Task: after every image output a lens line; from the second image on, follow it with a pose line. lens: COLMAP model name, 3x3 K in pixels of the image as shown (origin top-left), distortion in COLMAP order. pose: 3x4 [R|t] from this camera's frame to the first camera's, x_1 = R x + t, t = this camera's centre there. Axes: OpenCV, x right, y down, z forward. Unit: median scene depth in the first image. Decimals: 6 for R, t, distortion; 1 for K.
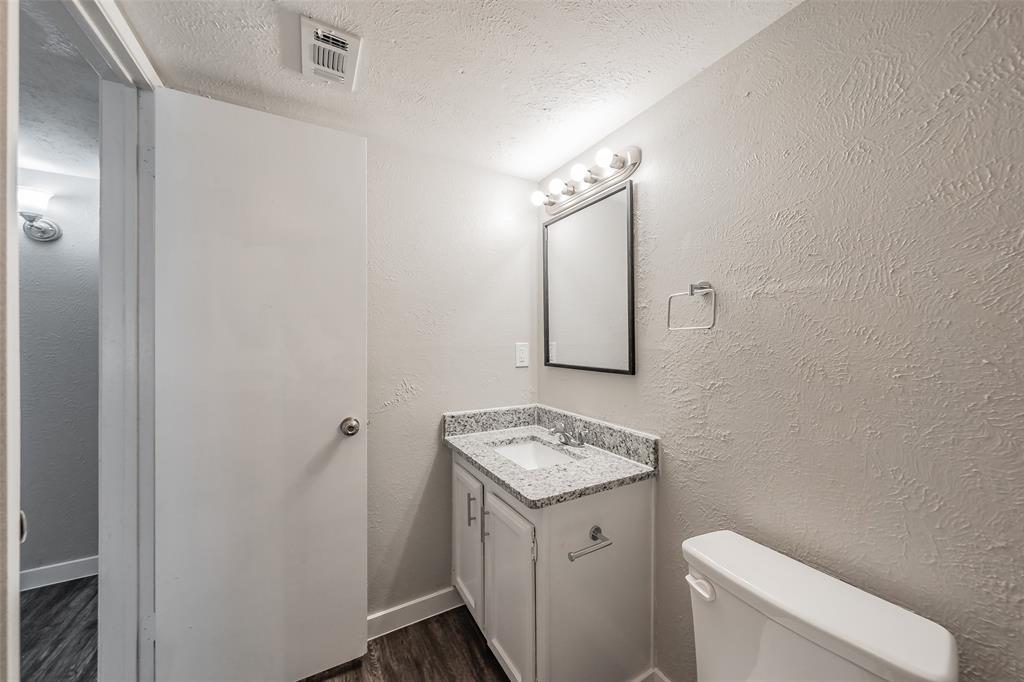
lens RADIAL K [[361.5, 0, 516.1], [0, 361.5, 340.7], [0, 0, 1]] dist [-0.000996, -0.000224]
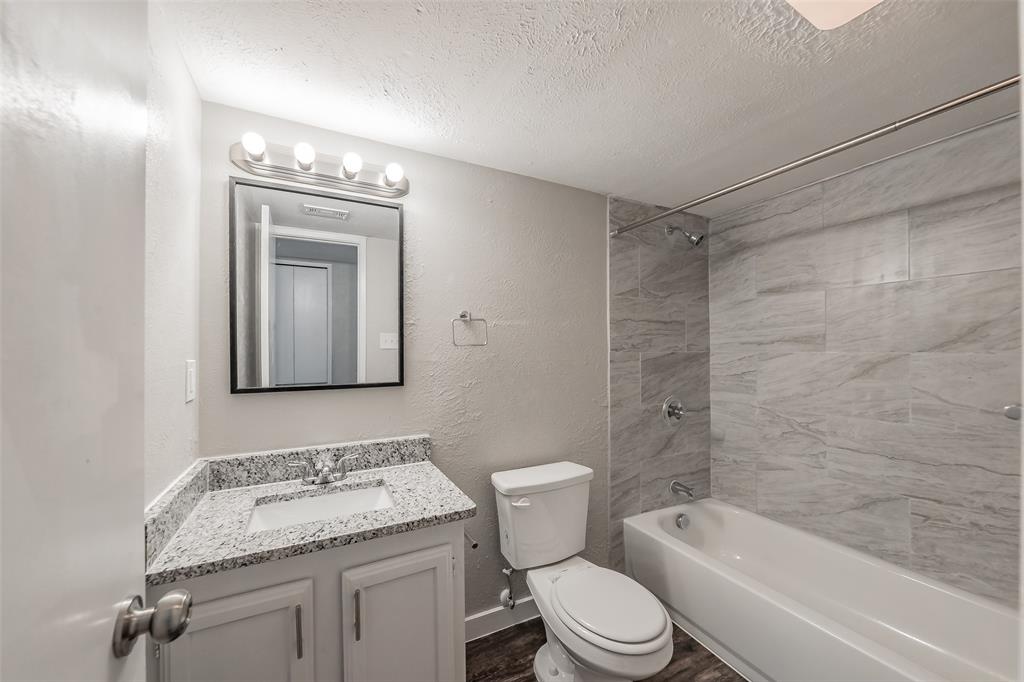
lens RADIAL K [[371.7, 0, 493.0], [0, 371.7, 353.3], [0, 0, 1]] dist [-0.000867, -0.000086]
pose [[0.073528, -0.008045, 0.997261, -0.751683], [0.008188, 0.999939, 0.007463, -0.007994], [-0.997260, 0.007617, 0.073590, 0.643141]]
